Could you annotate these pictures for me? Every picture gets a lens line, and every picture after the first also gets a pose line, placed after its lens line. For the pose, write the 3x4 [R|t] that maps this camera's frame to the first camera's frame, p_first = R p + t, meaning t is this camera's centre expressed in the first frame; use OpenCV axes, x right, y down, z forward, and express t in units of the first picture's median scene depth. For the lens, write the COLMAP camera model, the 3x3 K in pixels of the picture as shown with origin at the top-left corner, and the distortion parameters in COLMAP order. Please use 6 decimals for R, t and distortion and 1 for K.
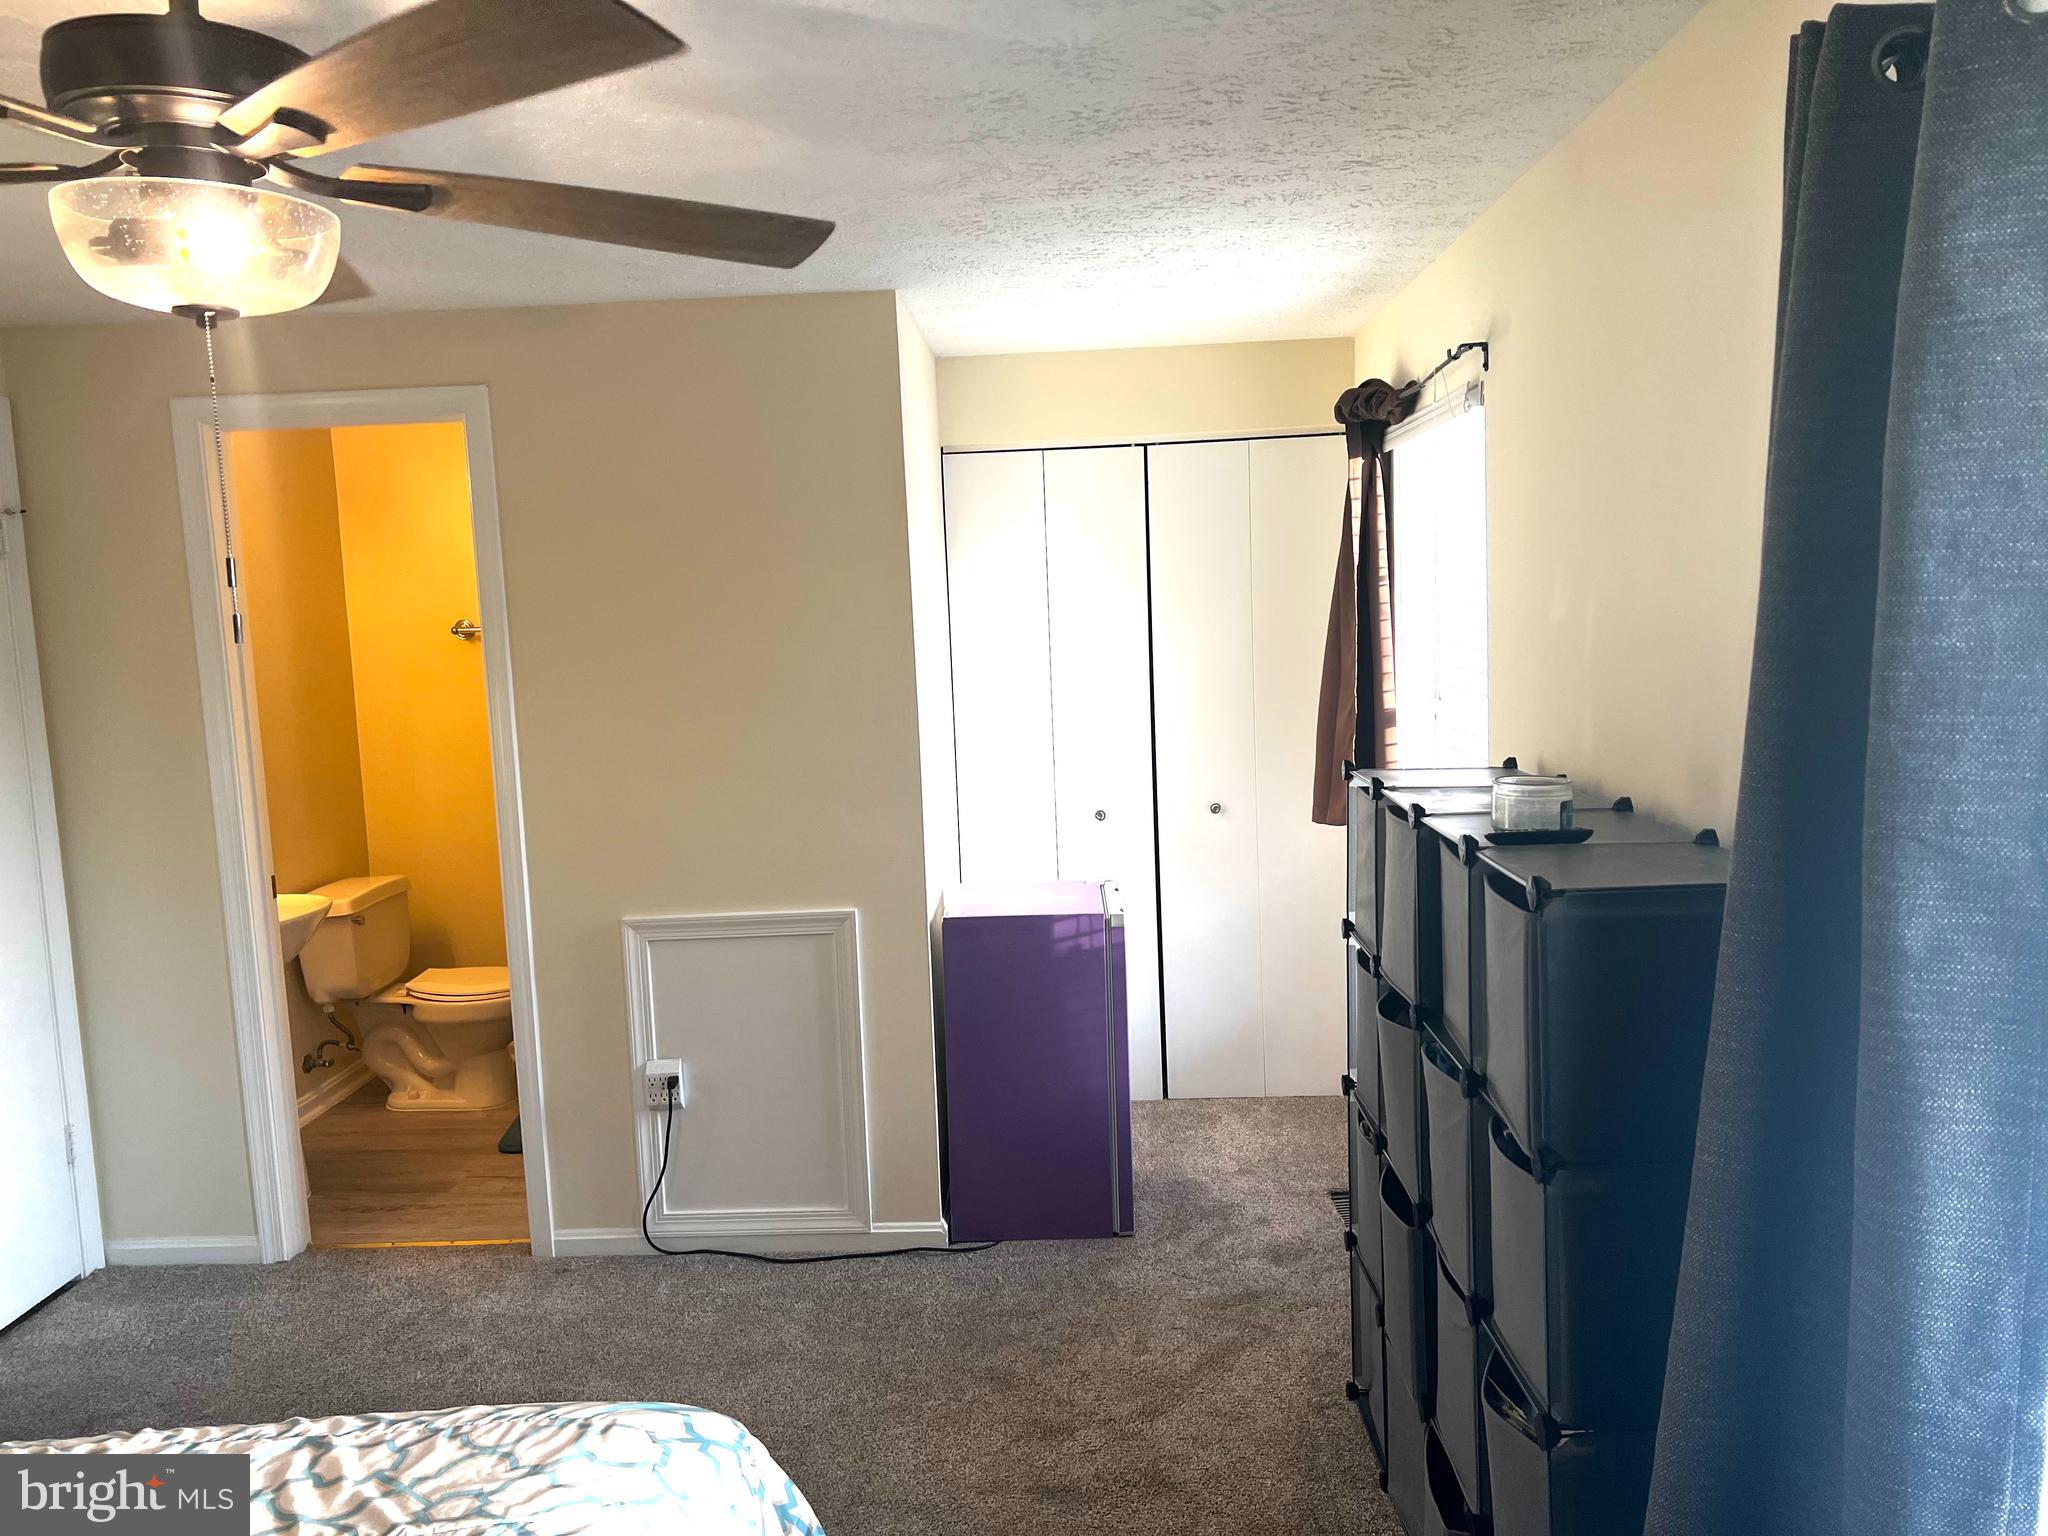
lens RADIAL K [[1544.8, 0, 1024.0], [0, 1544.8, 768.0], [0, 0, 1]] dist [0.001266, -0.005957]
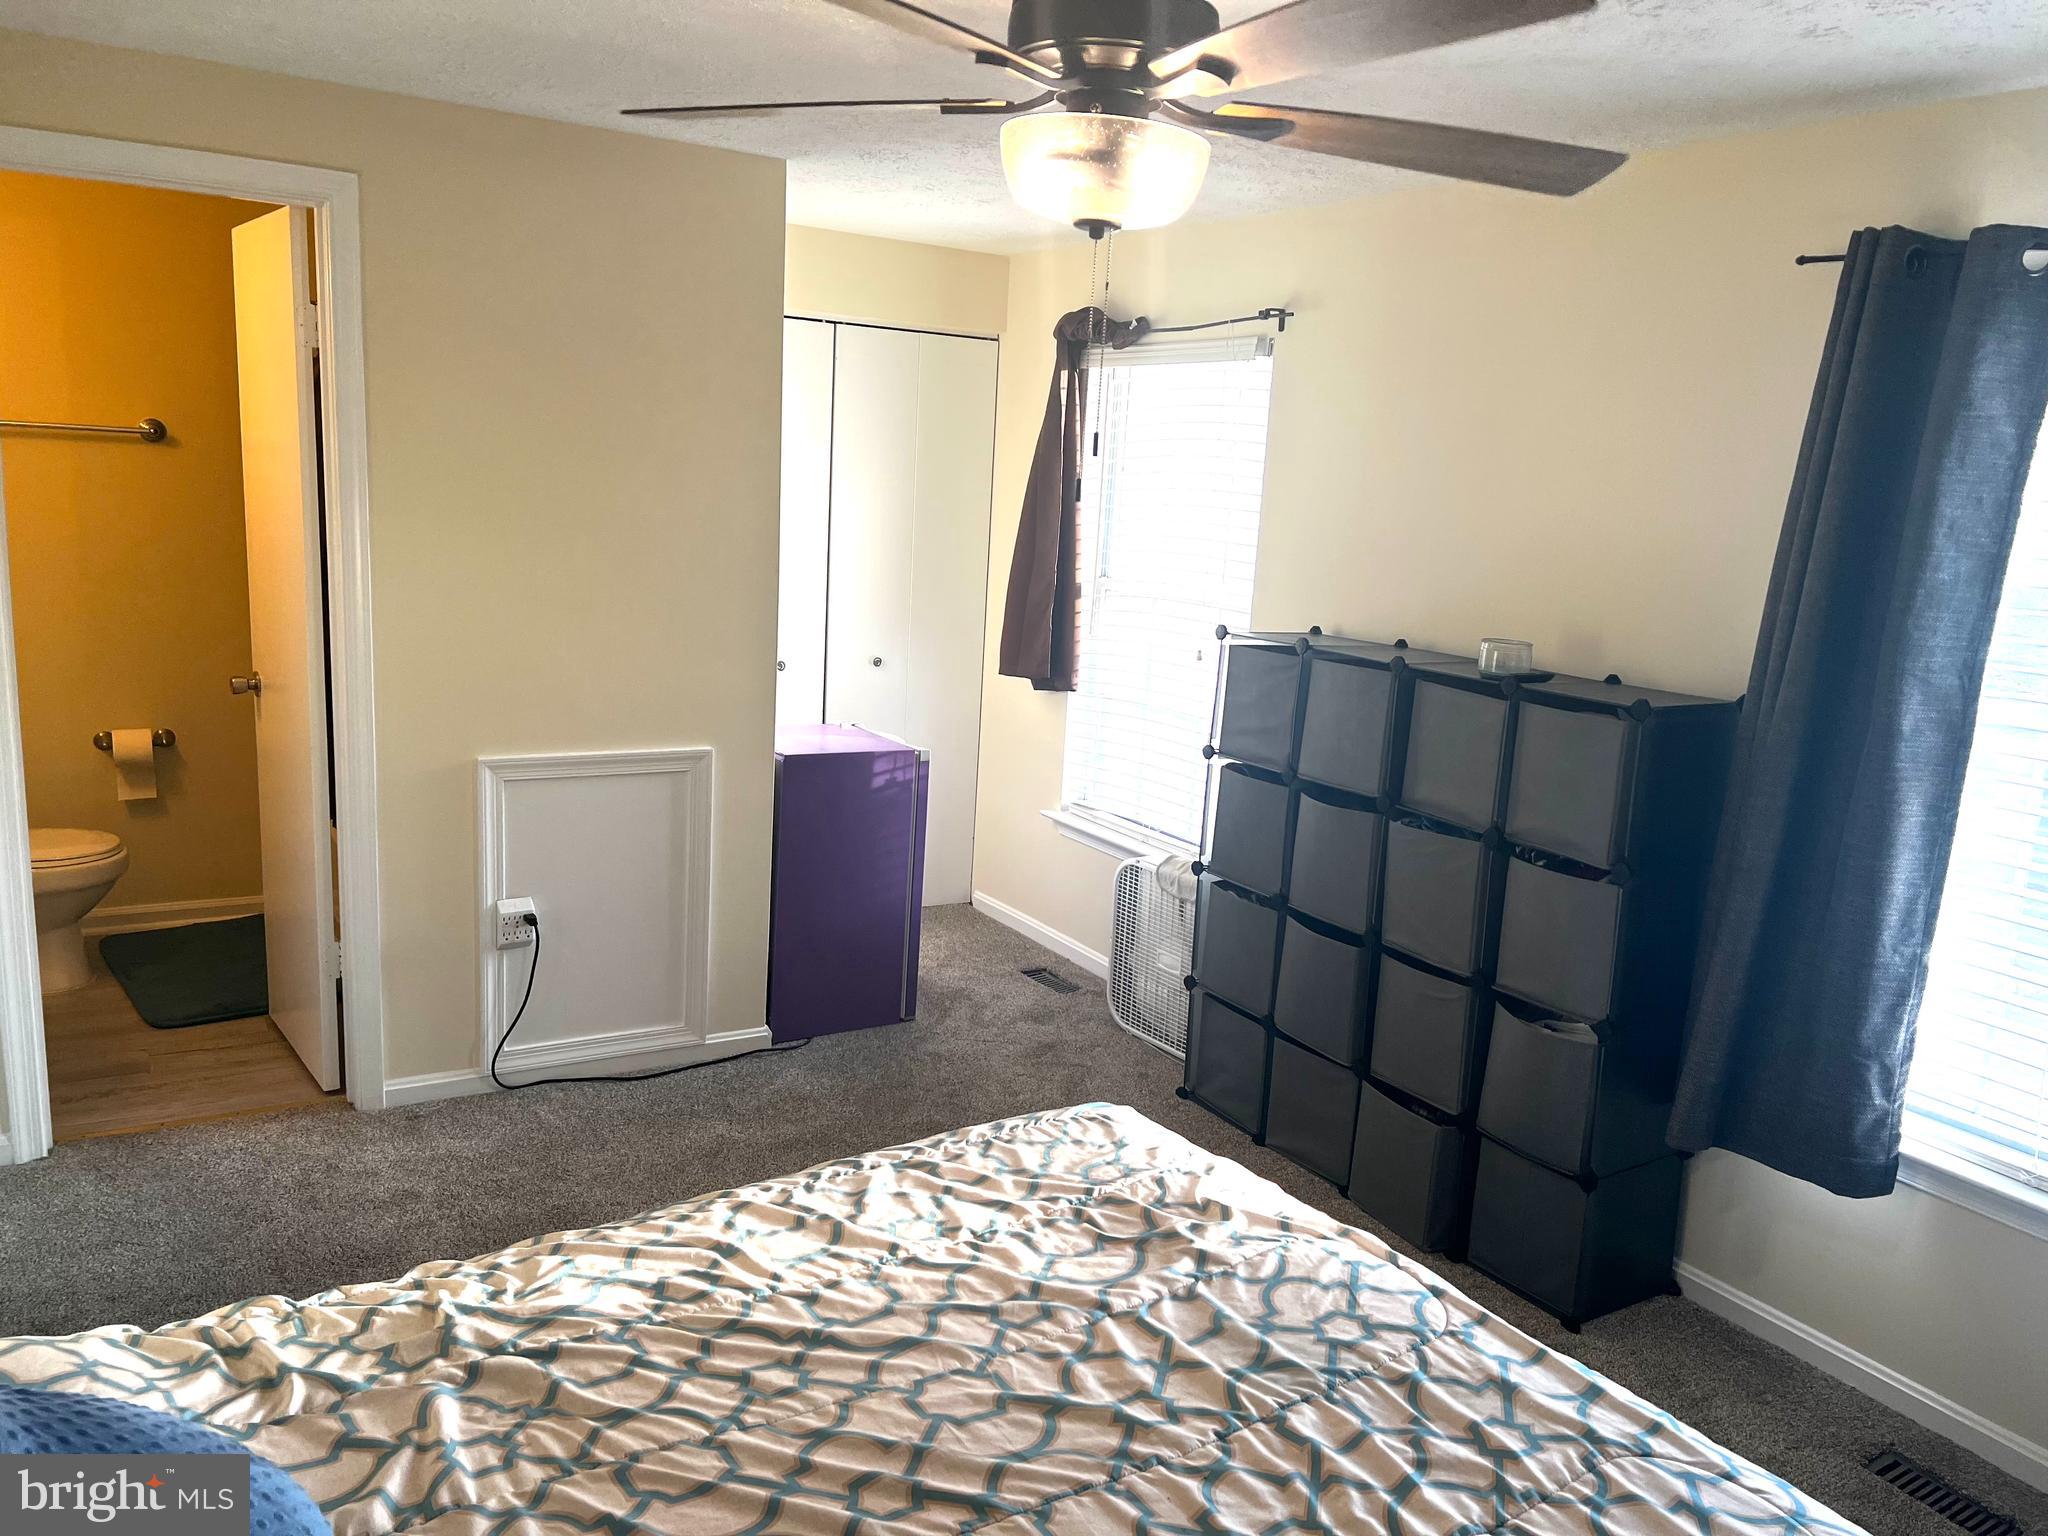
lens RADIAL K [[1542.1, 0, 1022.5], [0, 1542.1, 792.9], [0, 0, 1]] dist [0.009145, -0.001107]
pose [[0.832520, -0.024272, 0.553462, -0.517540], [-0.031835, 0.995293, 0.091535, 0.017937], [-0.553079, -0.093824, 0.827829, -0.008072]]
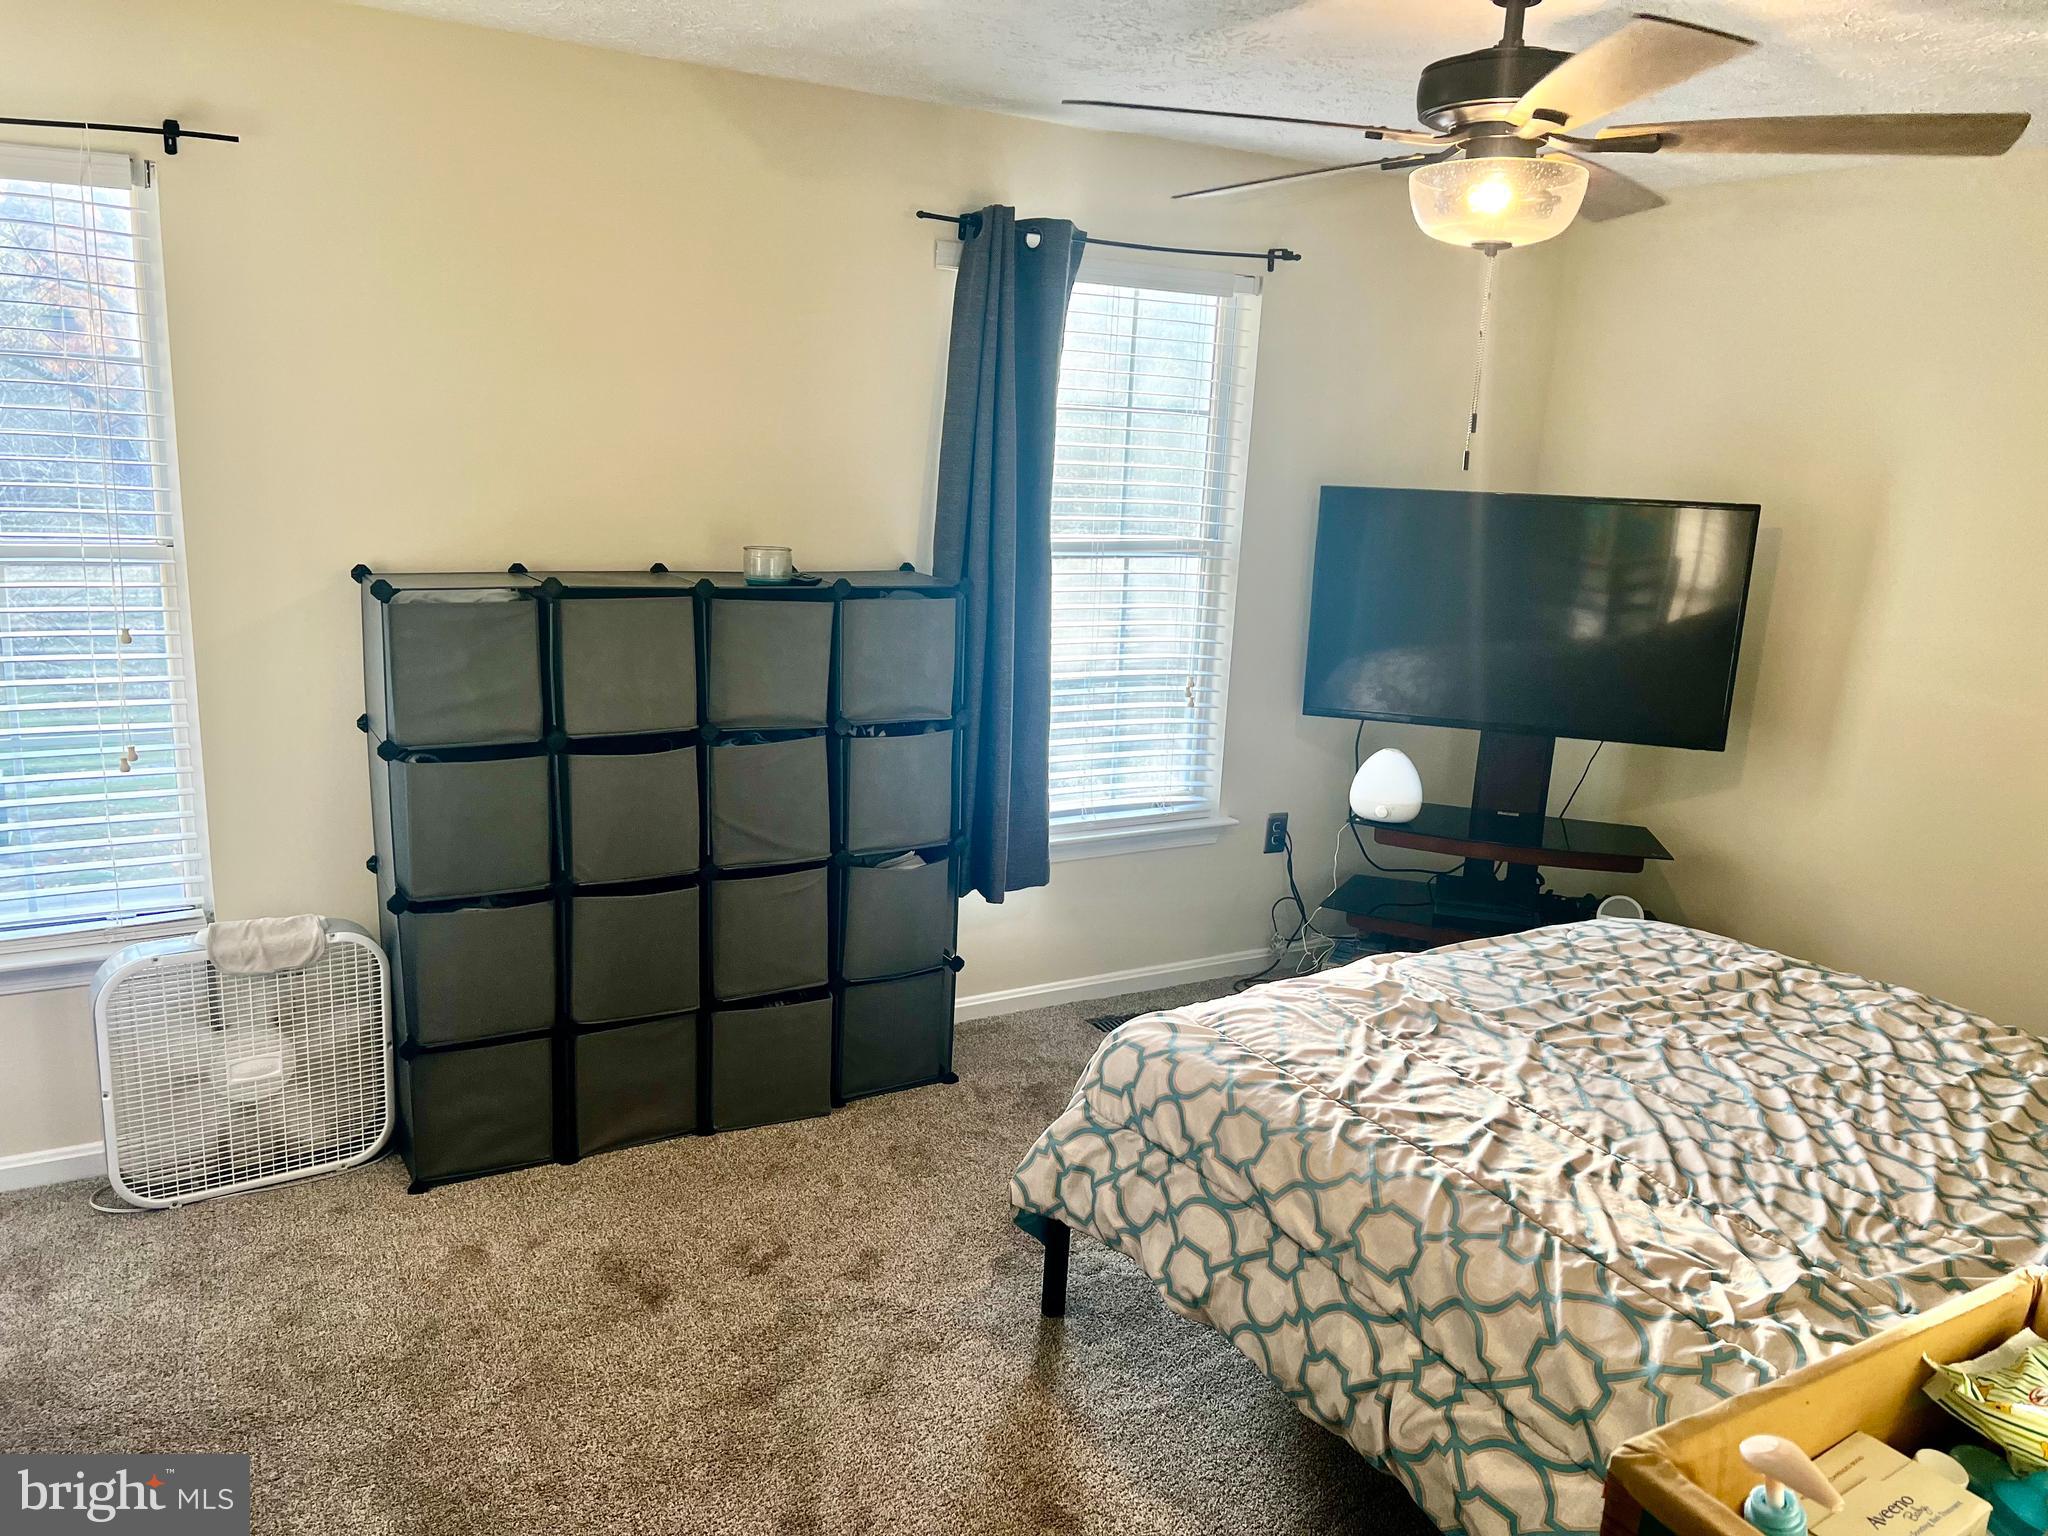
lens RADIAL K [[1569.3, 0, 1024.0], [0, 1569.3, 768.0], [0, 0, 1]] dist [0.012296, -0.000391]
pose [[-0.538237, -0.174542, 0.824521, -0.671509], [0.062749, 0.967305, 0.245729, -0.085688], [-0.840454, 0.183998, -0.509688, 0.923574]]
